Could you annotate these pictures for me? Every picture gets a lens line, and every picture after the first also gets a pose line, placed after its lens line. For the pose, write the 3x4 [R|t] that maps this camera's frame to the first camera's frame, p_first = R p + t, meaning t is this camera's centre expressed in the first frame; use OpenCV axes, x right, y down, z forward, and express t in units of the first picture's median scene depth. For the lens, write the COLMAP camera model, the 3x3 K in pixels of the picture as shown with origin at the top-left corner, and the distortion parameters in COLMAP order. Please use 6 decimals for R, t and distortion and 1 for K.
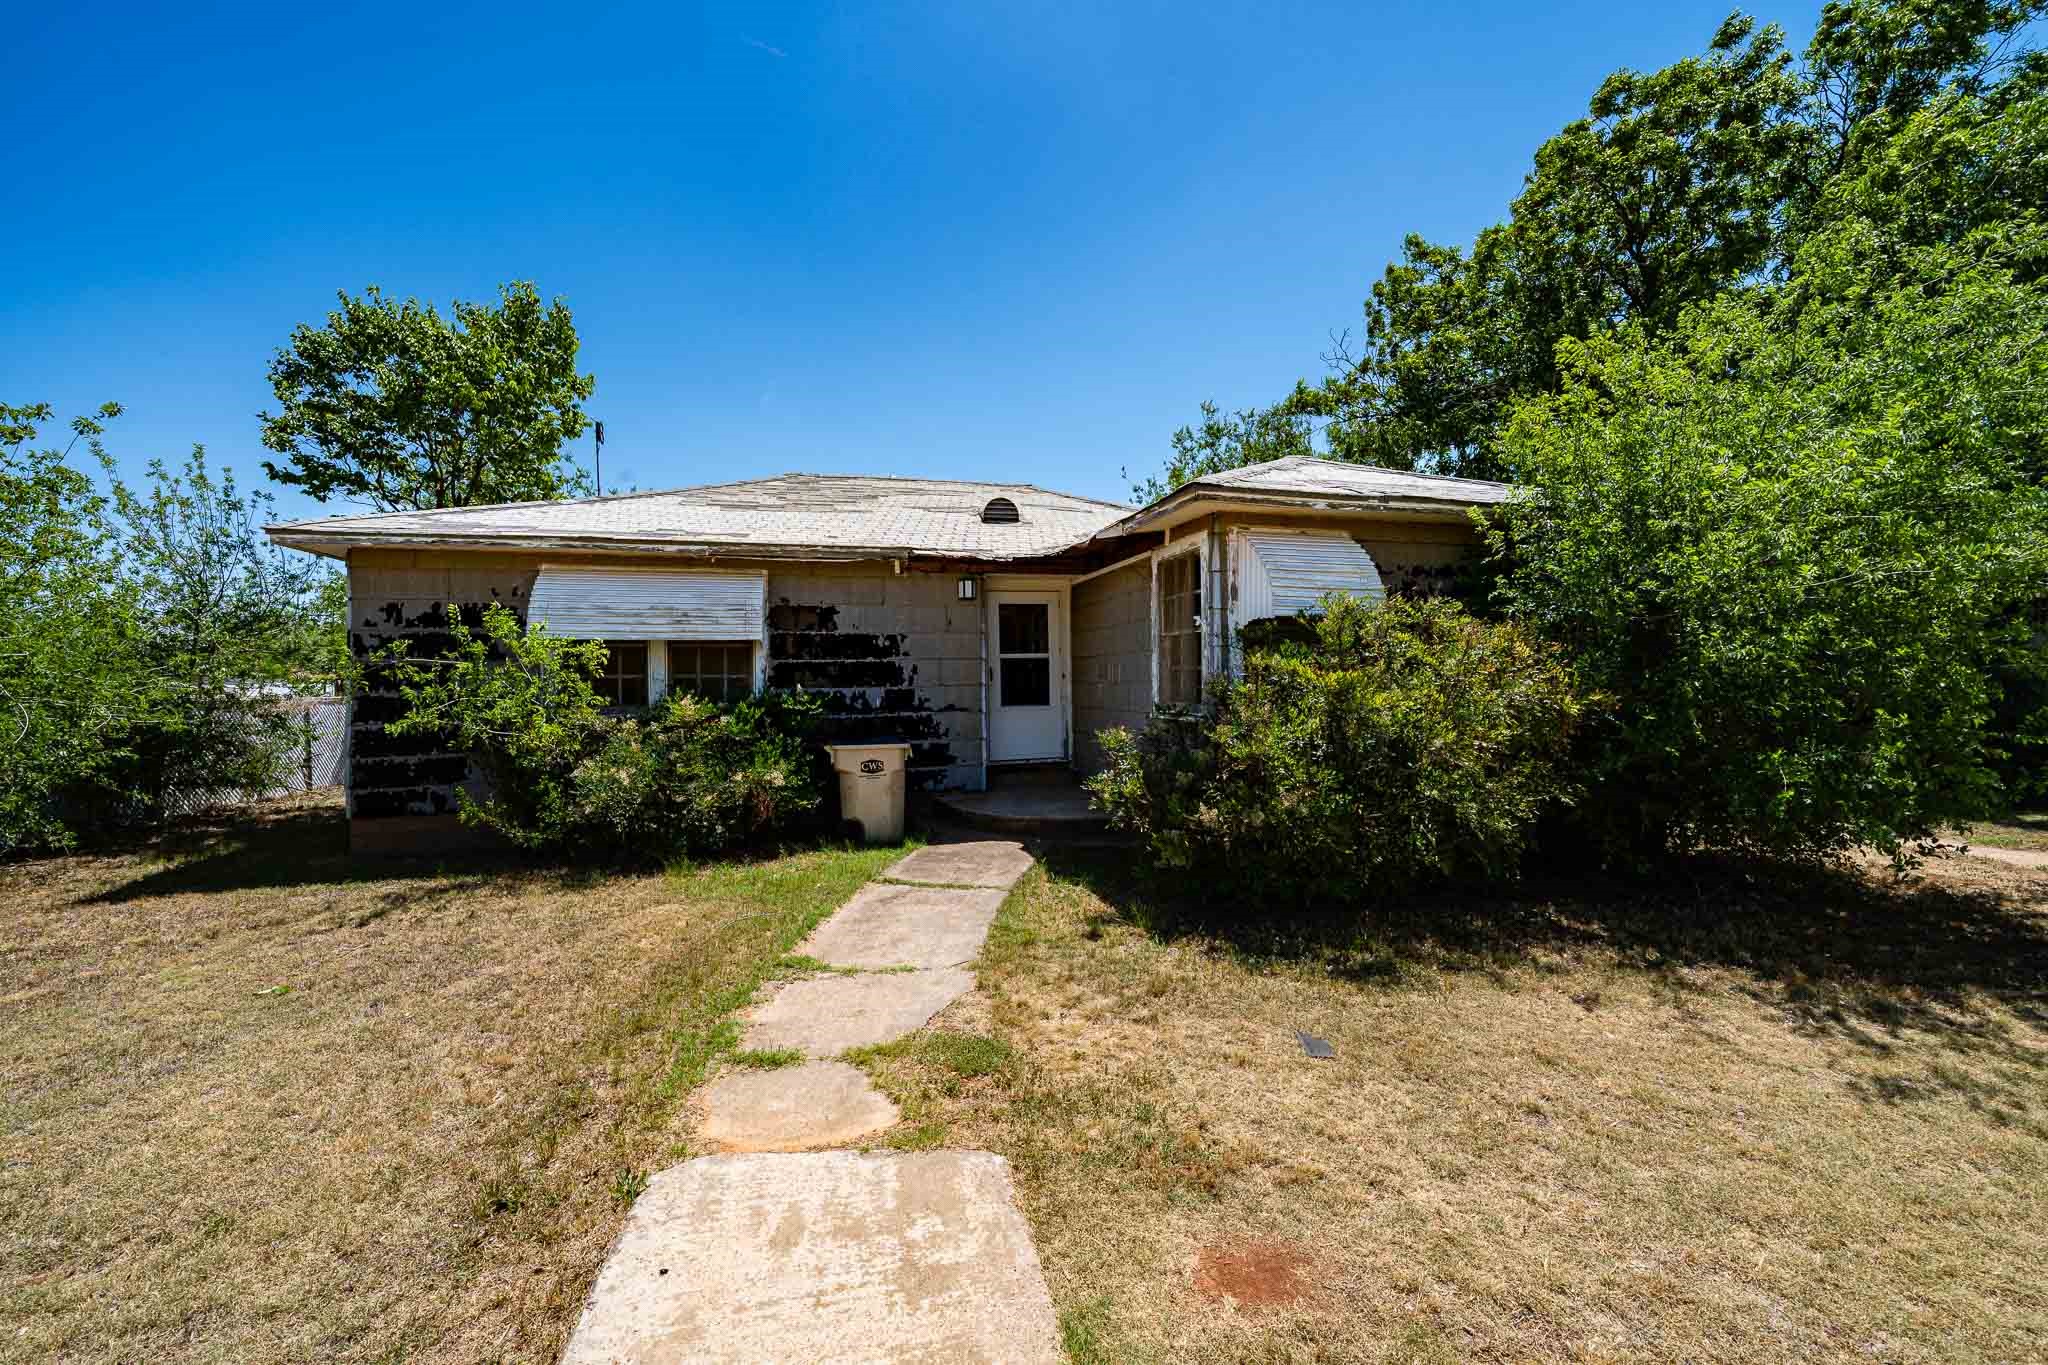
lens RADIAL K [[810.6, 0, 1016.5], [0, 810.6, 677.9], [0, 0, 1]] dist [-0.000989, 0.000594]
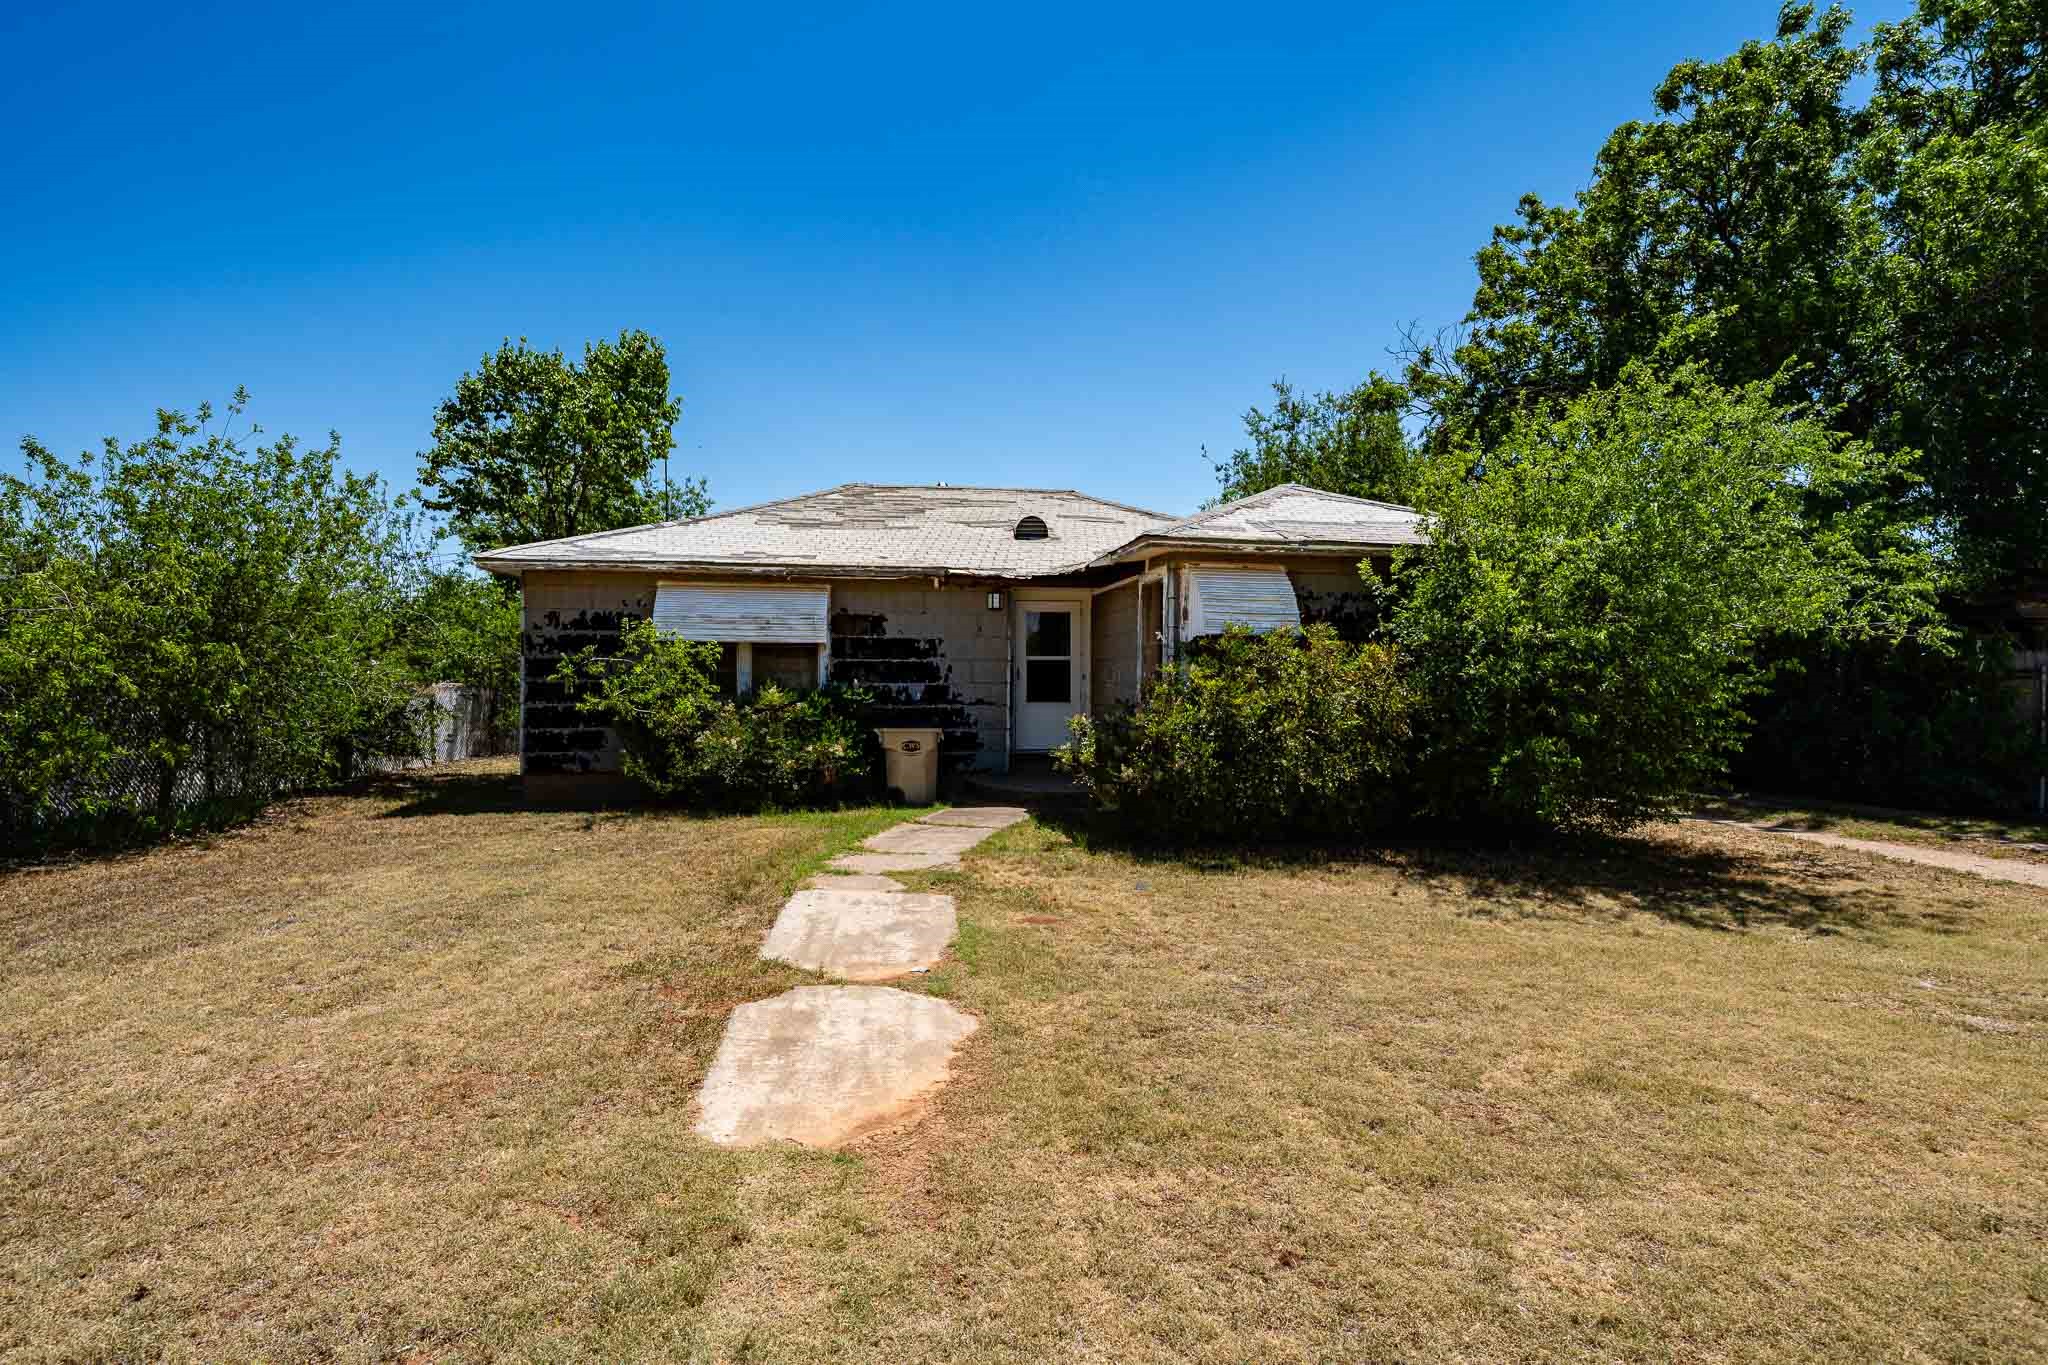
lens RADIAL K [[1007.5, 0, 987.9], [0, 1007.5, 700.4], [0, 0, 1]] dist [0.003014, 0.001317]
pose [[0.992524, 0.021242, -0.120185, 0.132178], [-0.018297, 0.999506, 0.025556, -0.003152], [0.120669, -0.023166, 0.992422, -0.557833]]
